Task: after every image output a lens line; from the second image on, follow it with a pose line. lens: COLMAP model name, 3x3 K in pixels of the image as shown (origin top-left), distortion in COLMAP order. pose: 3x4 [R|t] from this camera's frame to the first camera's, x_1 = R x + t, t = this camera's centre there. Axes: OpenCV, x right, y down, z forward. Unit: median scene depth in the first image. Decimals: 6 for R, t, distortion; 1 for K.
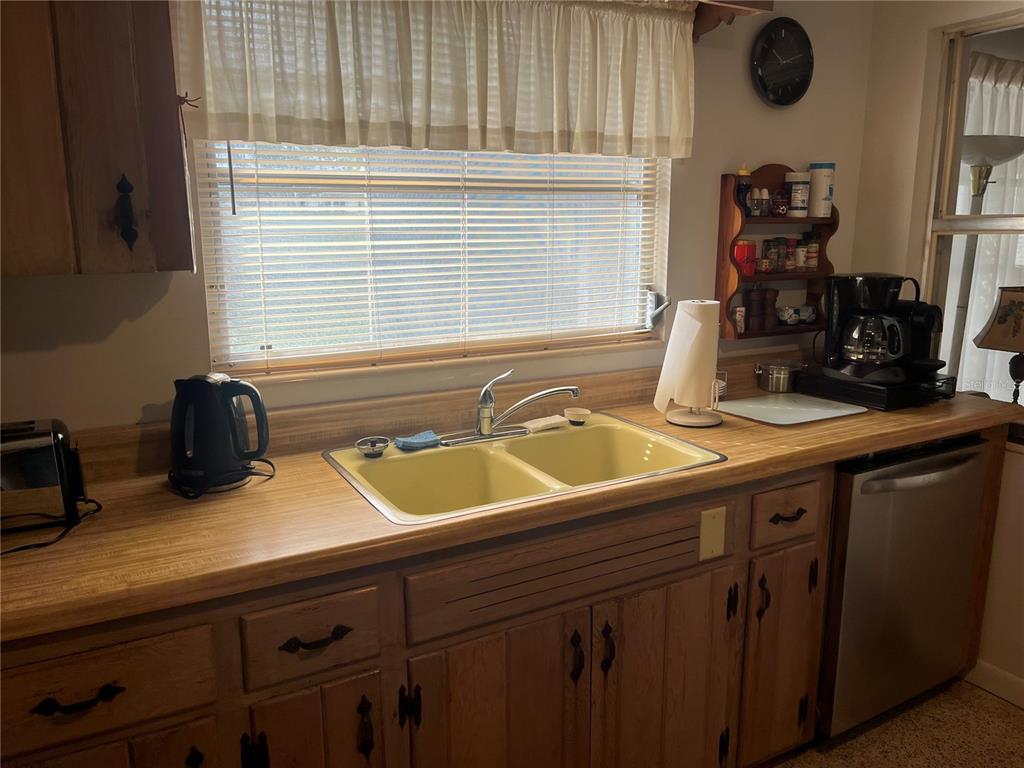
lens RADIAL K [[792.5, 0, 512.0], [0, 792.5, 384.0], [0, 0, 1]] dist [0.088220, -0.127048]
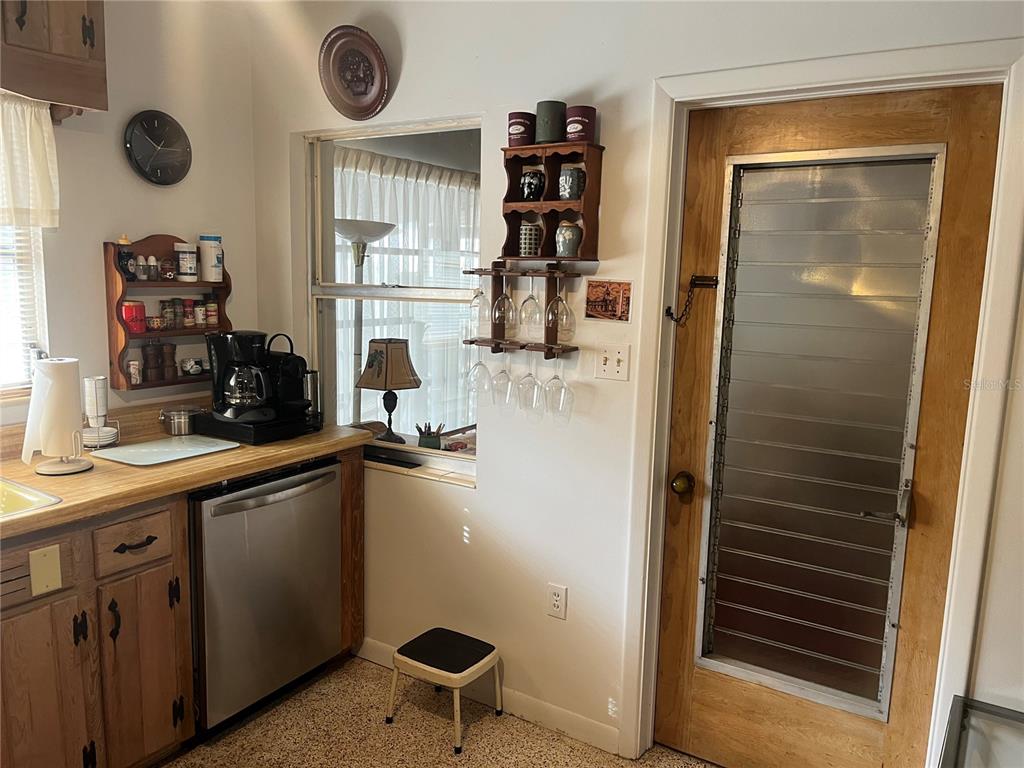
lens RADIAL K [[792.5, 0, 512.0], [0, 792.5, 384.0], [0, 0, 1]] dist [0.088220, -0.127048]
pose [[0.879575, -0.044338, 0.473690, 0.228992], [0.065897, 0.997405, -0.029004, 0.002372], [-0.471175, 0.056726, 0.880214, -0.236482]]
